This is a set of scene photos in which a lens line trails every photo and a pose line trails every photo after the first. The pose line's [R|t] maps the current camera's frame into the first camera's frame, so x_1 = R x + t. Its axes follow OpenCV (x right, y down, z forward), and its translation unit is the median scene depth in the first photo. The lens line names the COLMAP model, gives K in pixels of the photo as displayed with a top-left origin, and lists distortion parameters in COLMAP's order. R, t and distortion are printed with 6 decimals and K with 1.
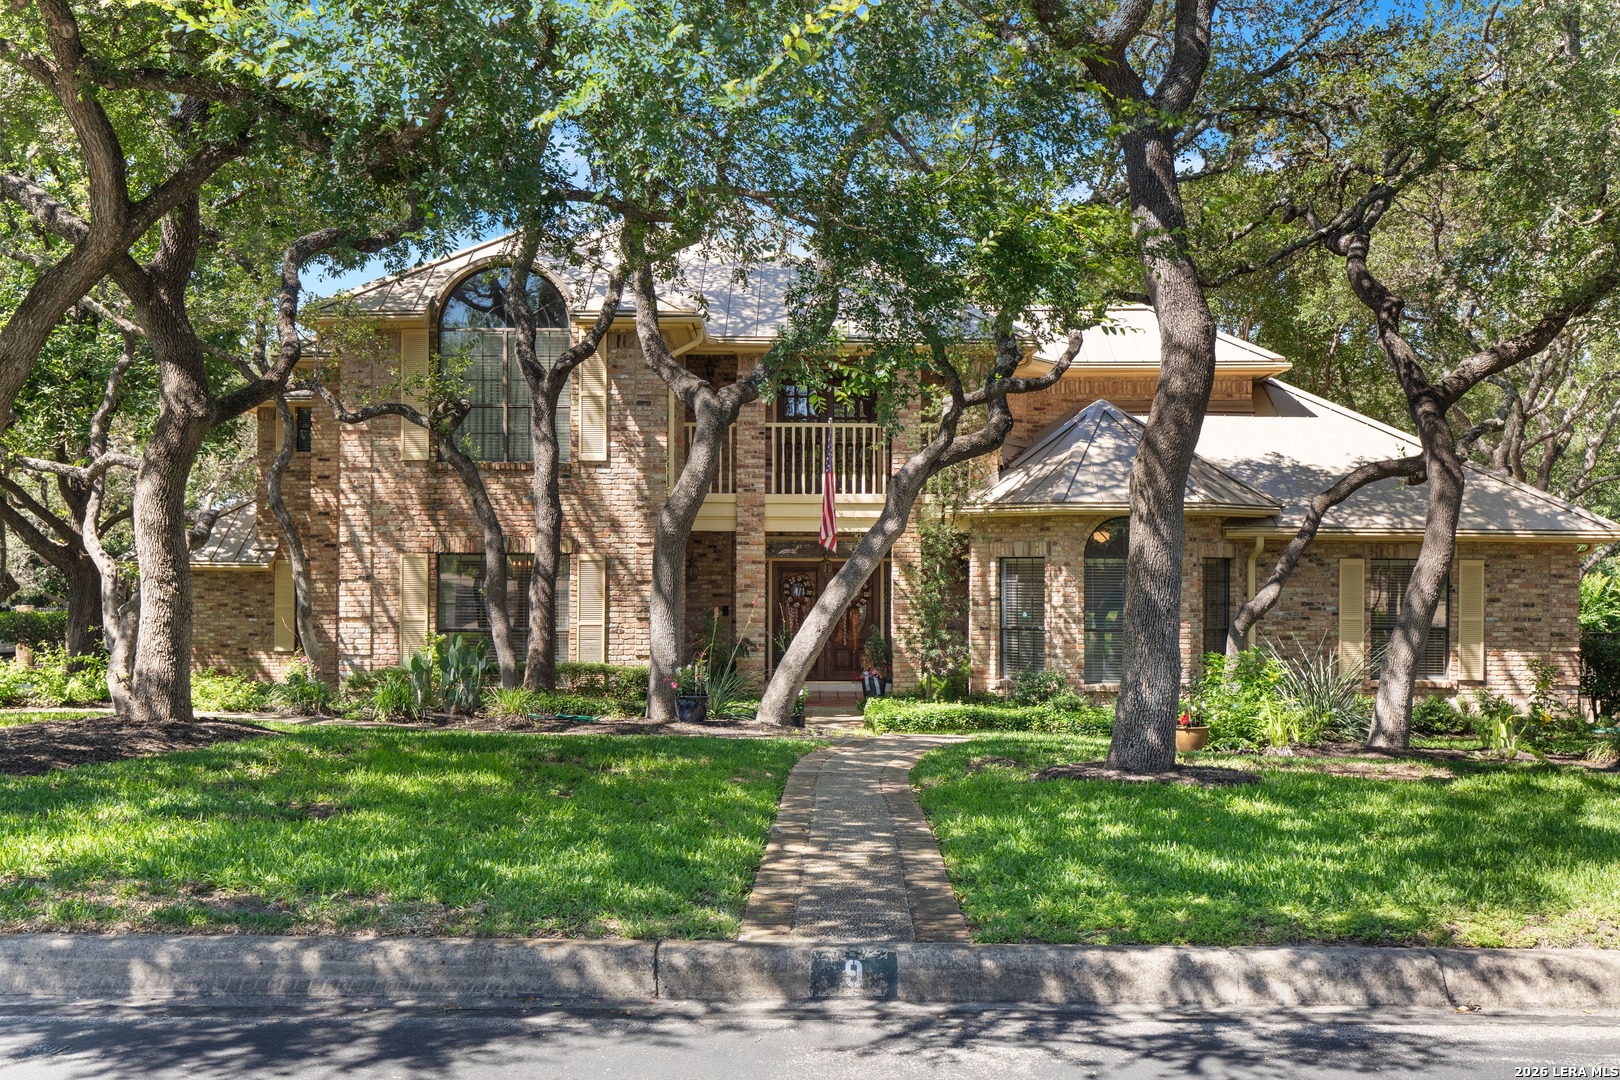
lens RADIAL K [[1634.1, 0, 807.8], [0, 1634.1, 541.4], [0, 0, 1]] dist [0.005288, 0.000000]
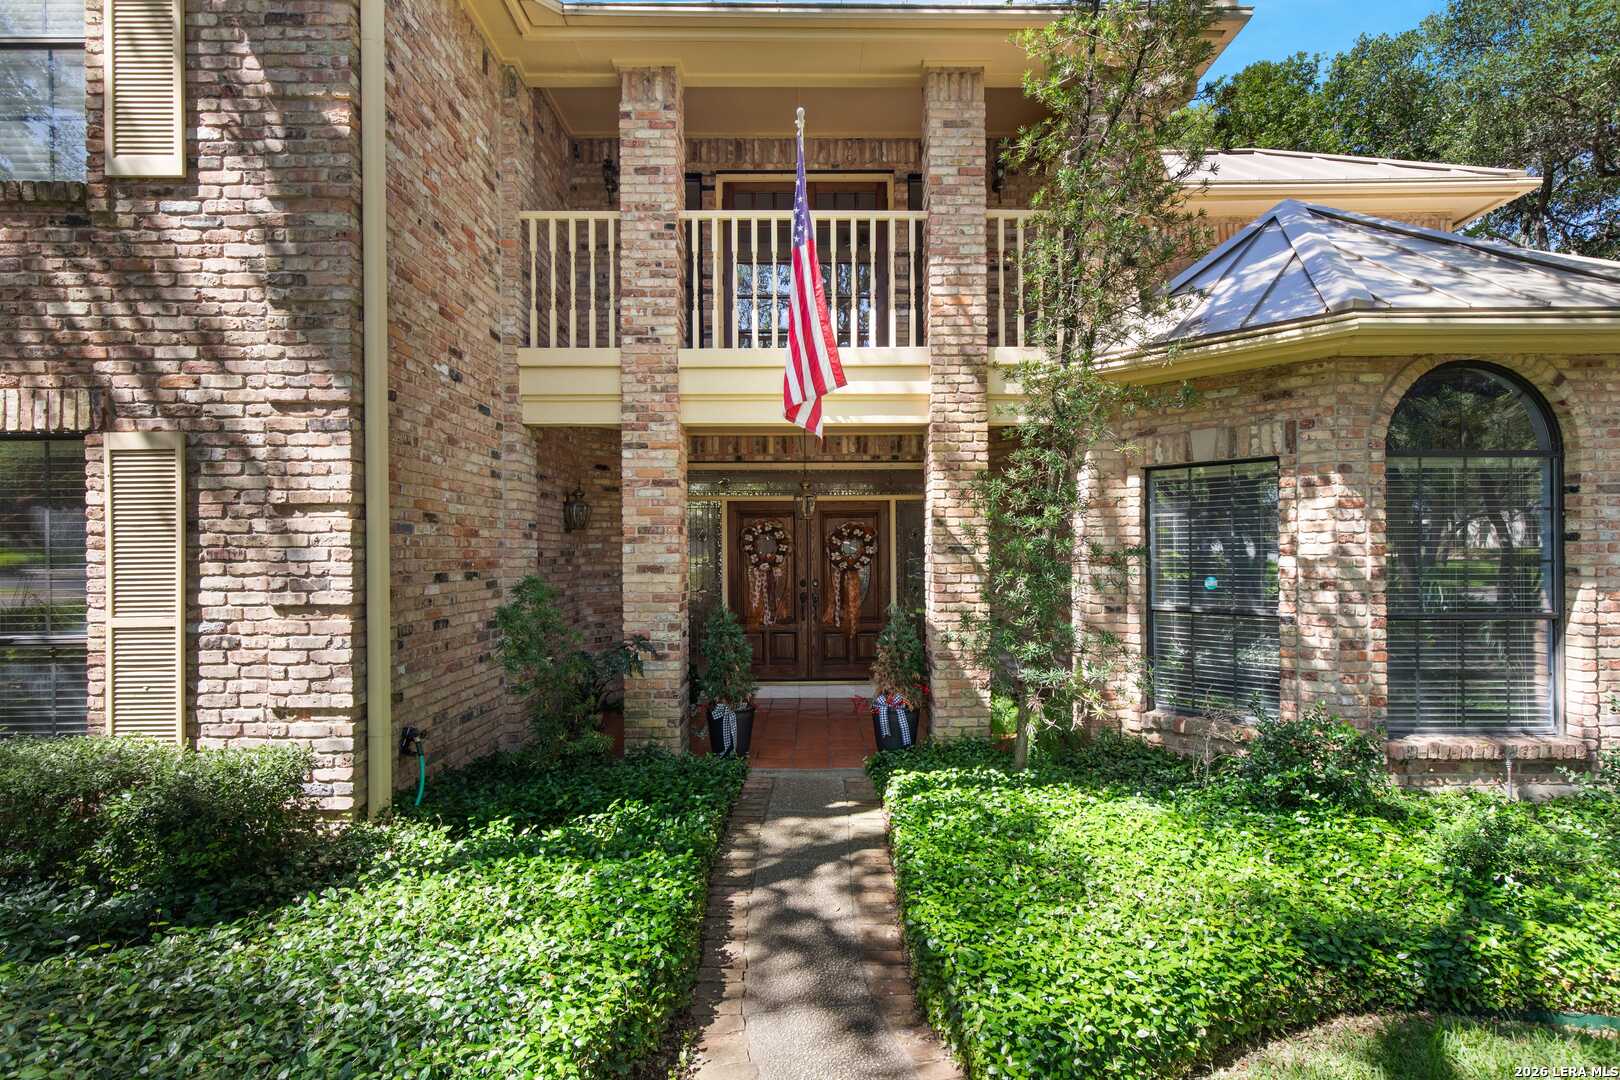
lens RADIAL K [[794.7, 0, 818.6], [0, 794.7, 542.6], [0, 0, 1]] dist [-0.000680, -0.000047]
pose [[0.999918, -0.011120, 0.006386, 0.015715], [0.011079, 0.999918, 0.006479, 0.031300], [-0.006457, -0.006408, 0.999959, 0.784057]]
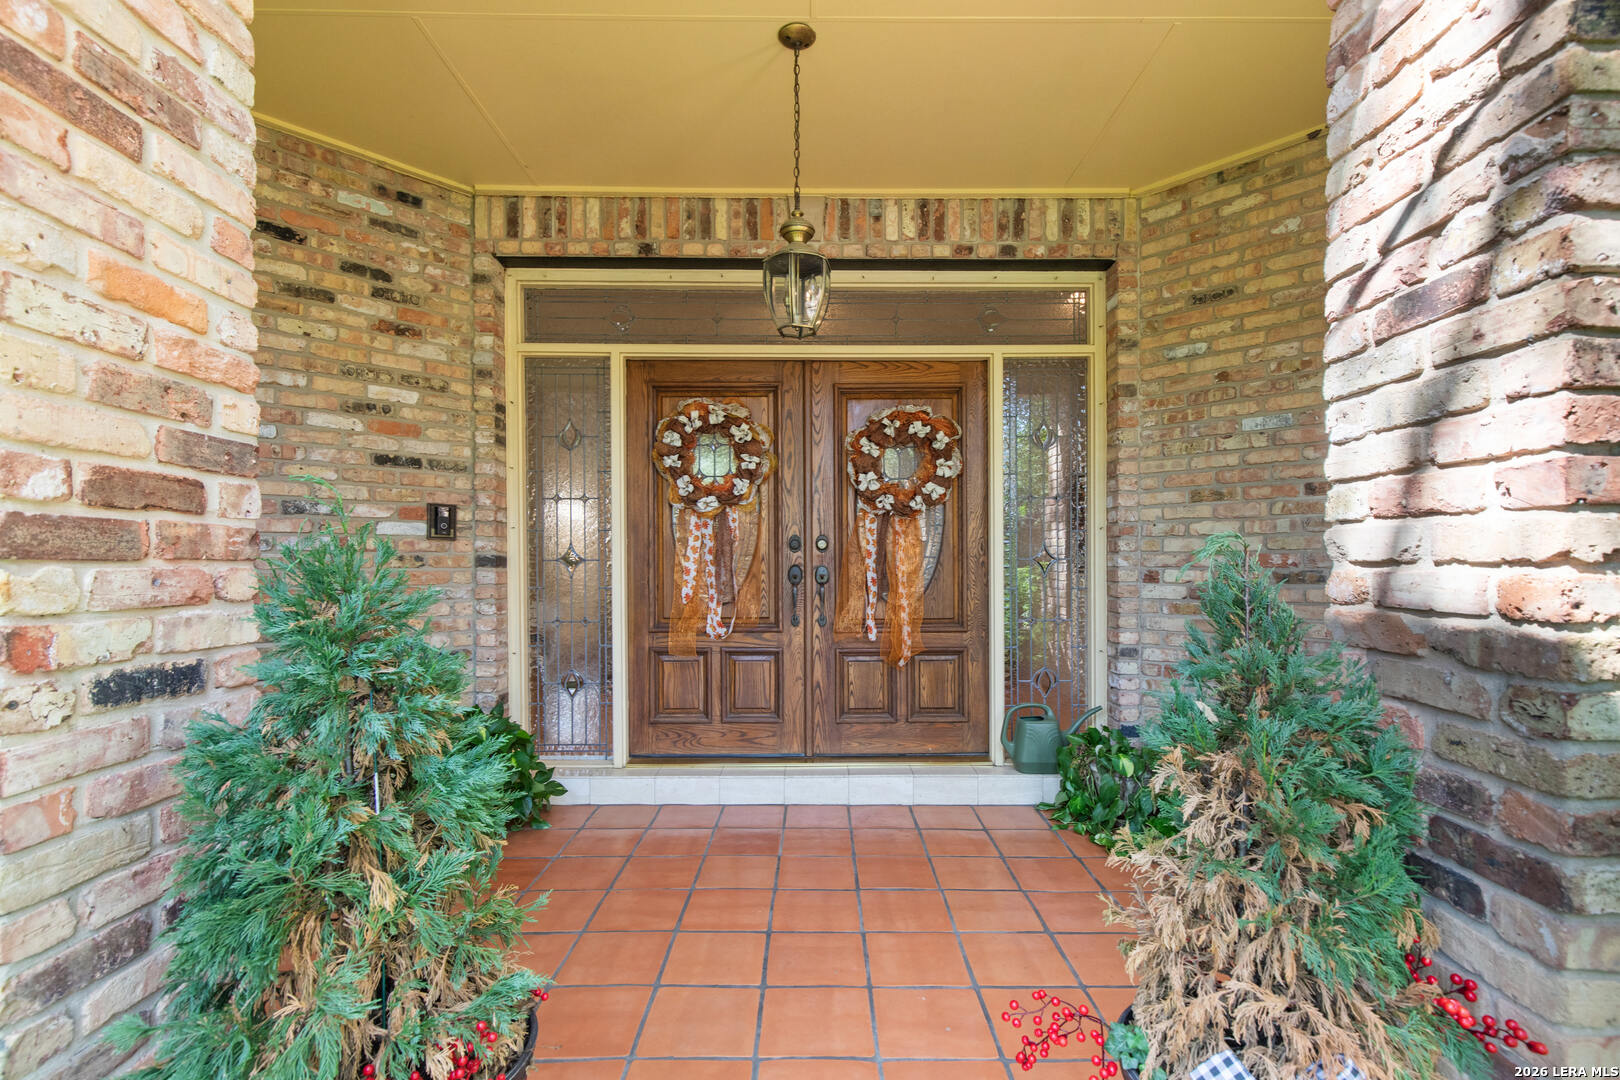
lens RADIAL K [[737.7, 0, 809.9], [0, 737.7, 545.8], [0, 0, 1]] dist [0.004191, 0.000062]
pose [[0.999686, -0.006520, 0.024204, 0.011675], [0.006289, 0.999934, 0.009595, 0.046021], [-0.024265, -0.009440, 0.999661, 0.940484]]
